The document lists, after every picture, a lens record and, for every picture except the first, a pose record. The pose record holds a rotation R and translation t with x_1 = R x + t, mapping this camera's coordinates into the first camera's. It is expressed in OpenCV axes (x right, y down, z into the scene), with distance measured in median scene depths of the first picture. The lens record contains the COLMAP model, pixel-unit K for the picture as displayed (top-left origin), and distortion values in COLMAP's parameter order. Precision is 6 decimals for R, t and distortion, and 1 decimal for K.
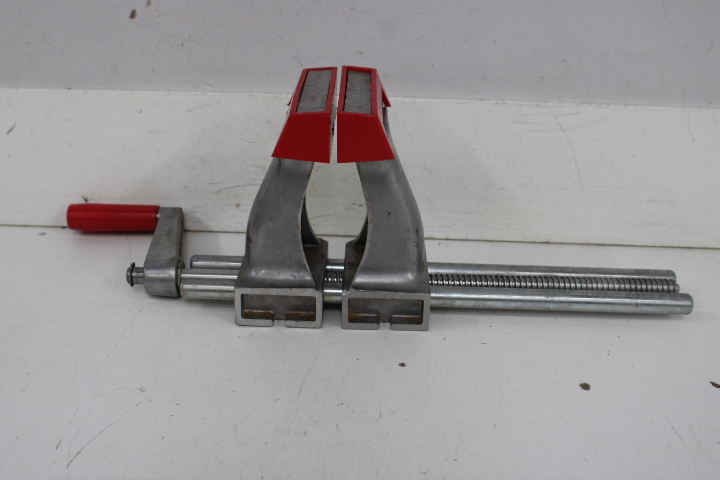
lens RADIAL K [[903.9, 0, 349.8], [0, 903.9, 239.5], [0, 0, 1]] dist [-0.064701, 0.000000]
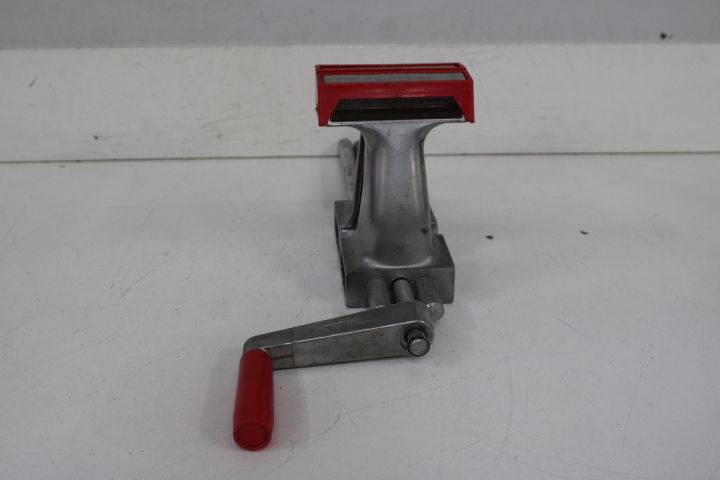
lens RADIAL K [[903.9, 0, 362.0], [0, 903.9, 241.8], [0, 0, 1]] dist [-0.064701, 0.000000]
pose [[0.996100, -0.052269, 0.071077, -0.023630], [0.051958, 0.998630, 0.006215, 0.113249], [-0.071304, -0.002498, 0.997451, -0.271258]]
